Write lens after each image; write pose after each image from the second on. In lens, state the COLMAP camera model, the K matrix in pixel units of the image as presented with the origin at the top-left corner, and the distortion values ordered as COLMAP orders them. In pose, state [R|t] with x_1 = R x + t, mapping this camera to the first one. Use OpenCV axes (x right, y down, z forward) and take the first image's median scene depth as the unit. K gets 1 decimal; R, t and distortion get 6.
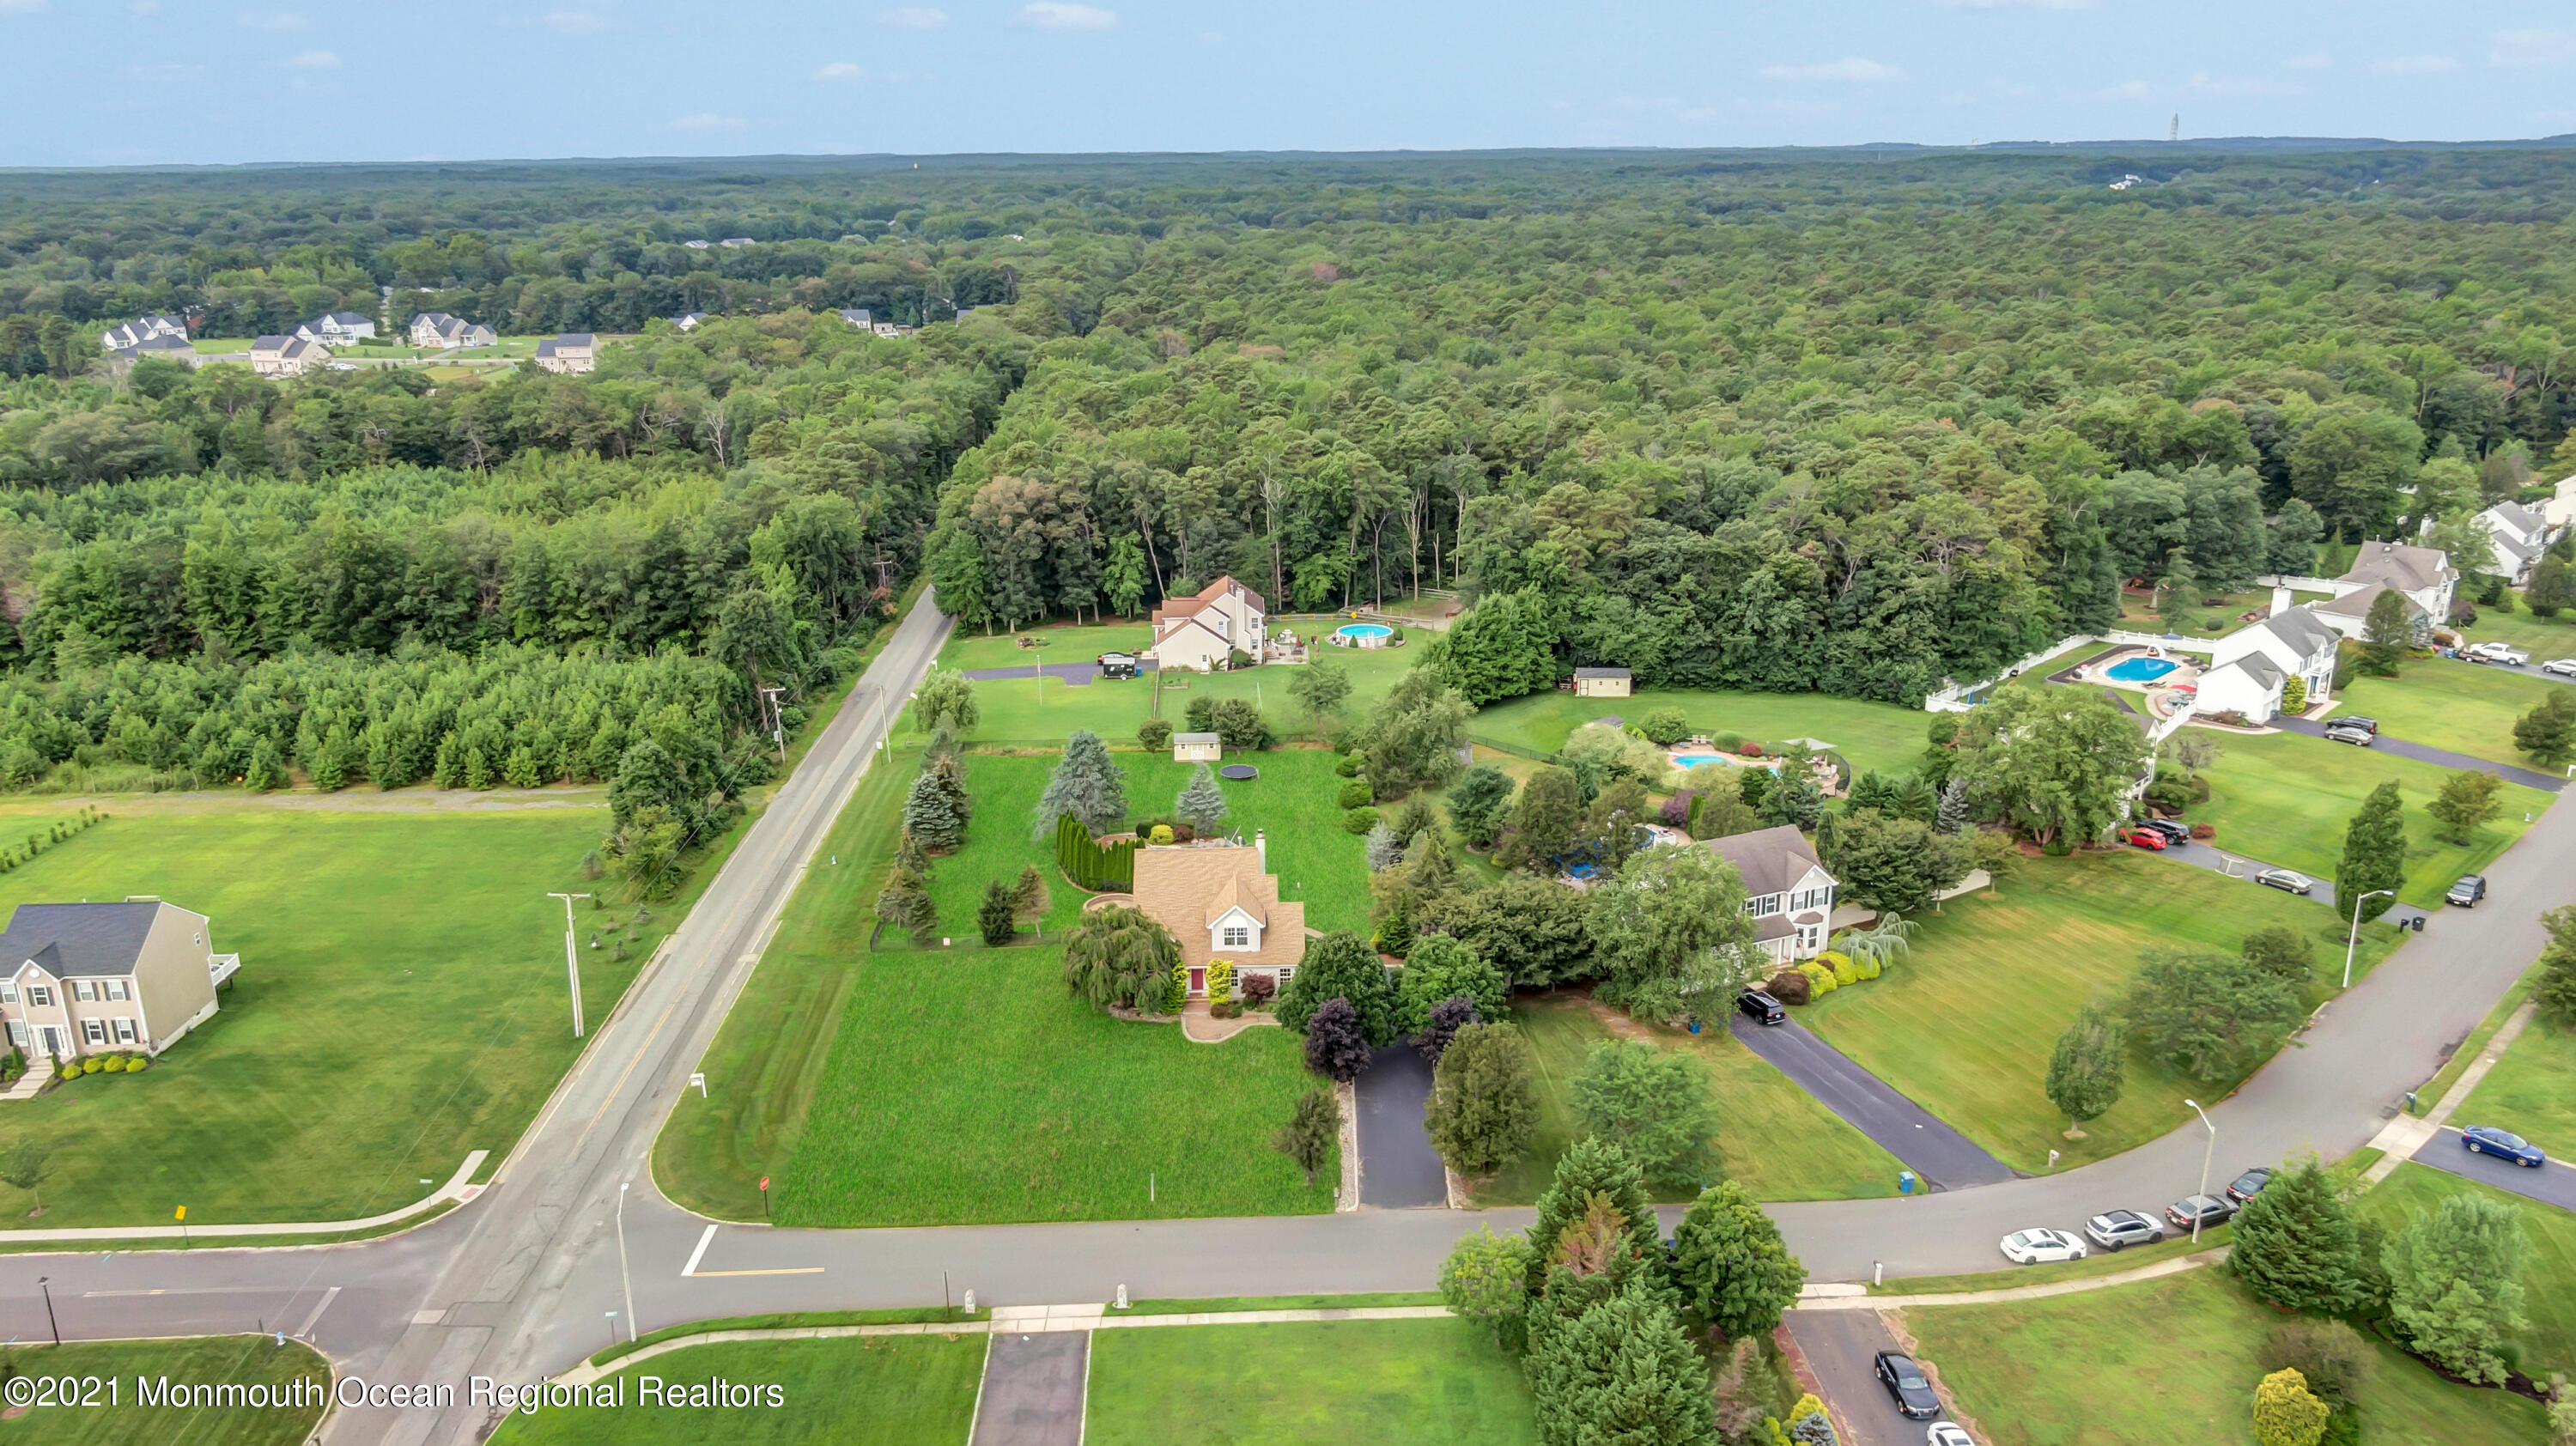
lens RADIAL K [[1828.6, 0, 1285.7], [0, 1828.6, 735.7], [0, 0, 1]] dist [0.049163, -0.083822]
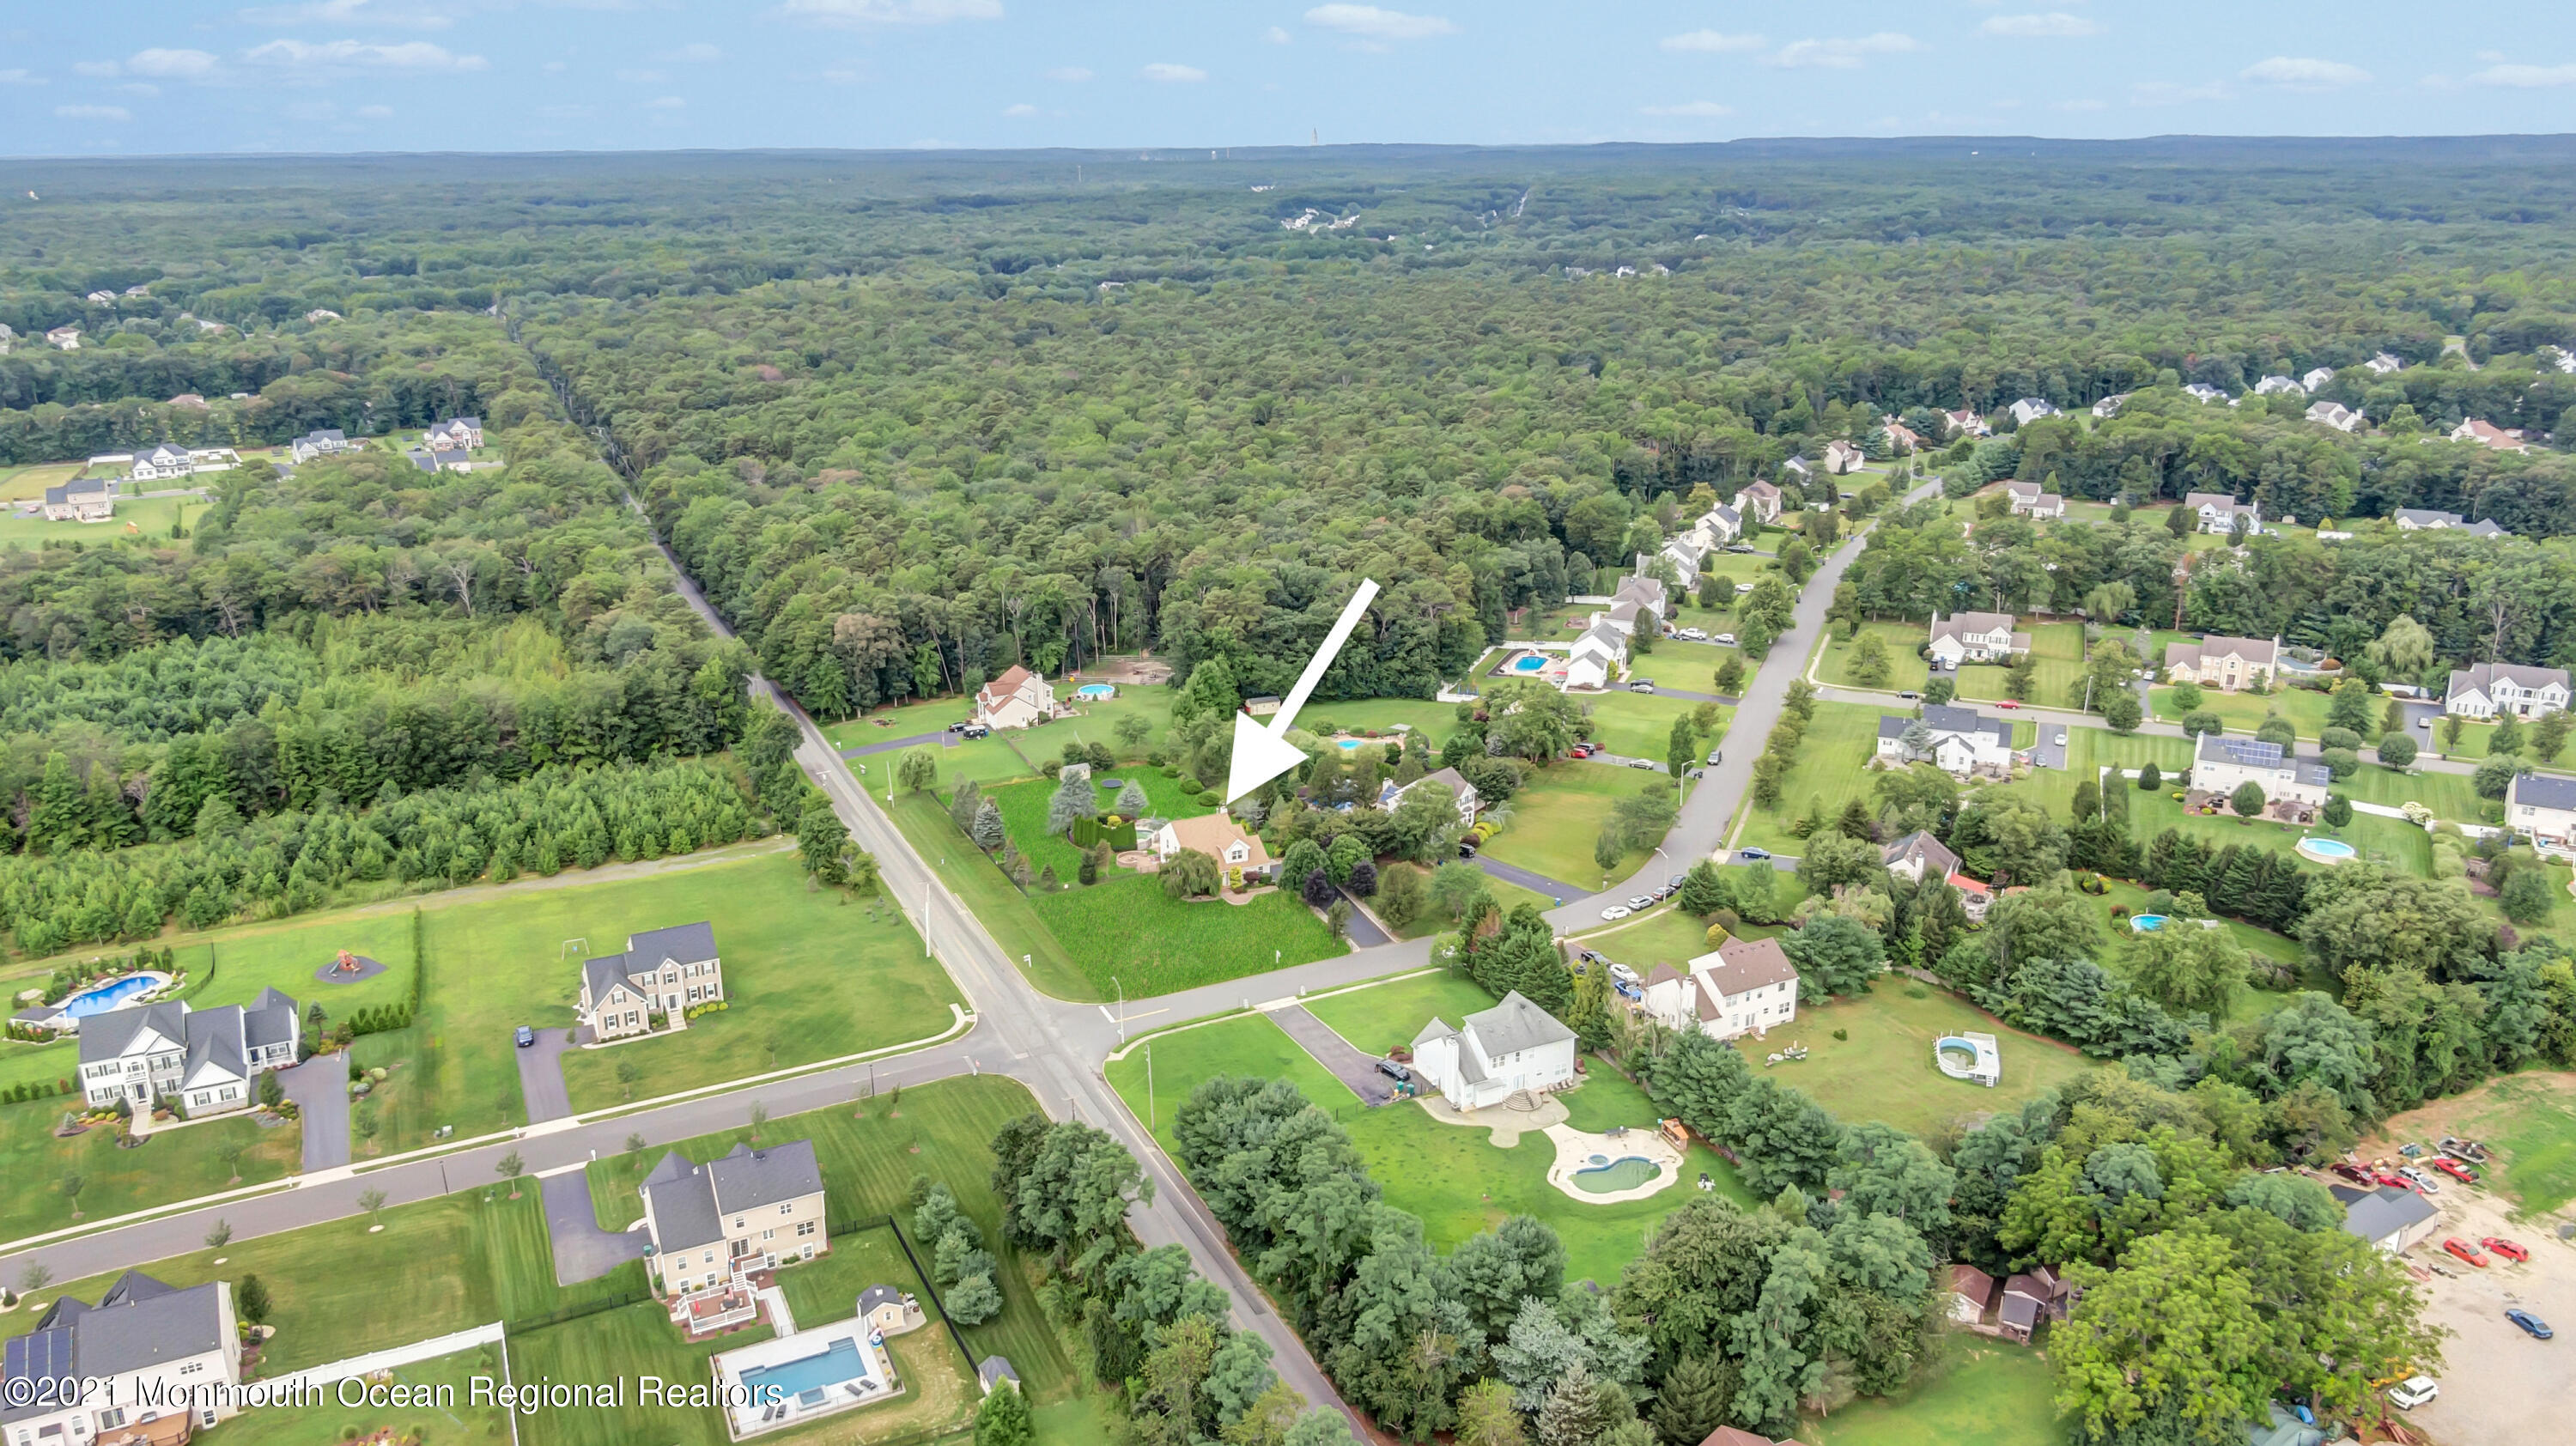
lens RADIAL K [[1823.5, 0, 1284.6], [0, 1823.5, 730.0], [0, 0, 1]] dist [0.062600, -0.116314]
pose [[0.913001, -0.122780, 0.389042, -0.515645], [0.123383, 0.992080, 0.023544, -0.048256], [-0.388851, 0.026506, 0.920919, -0.621073]]
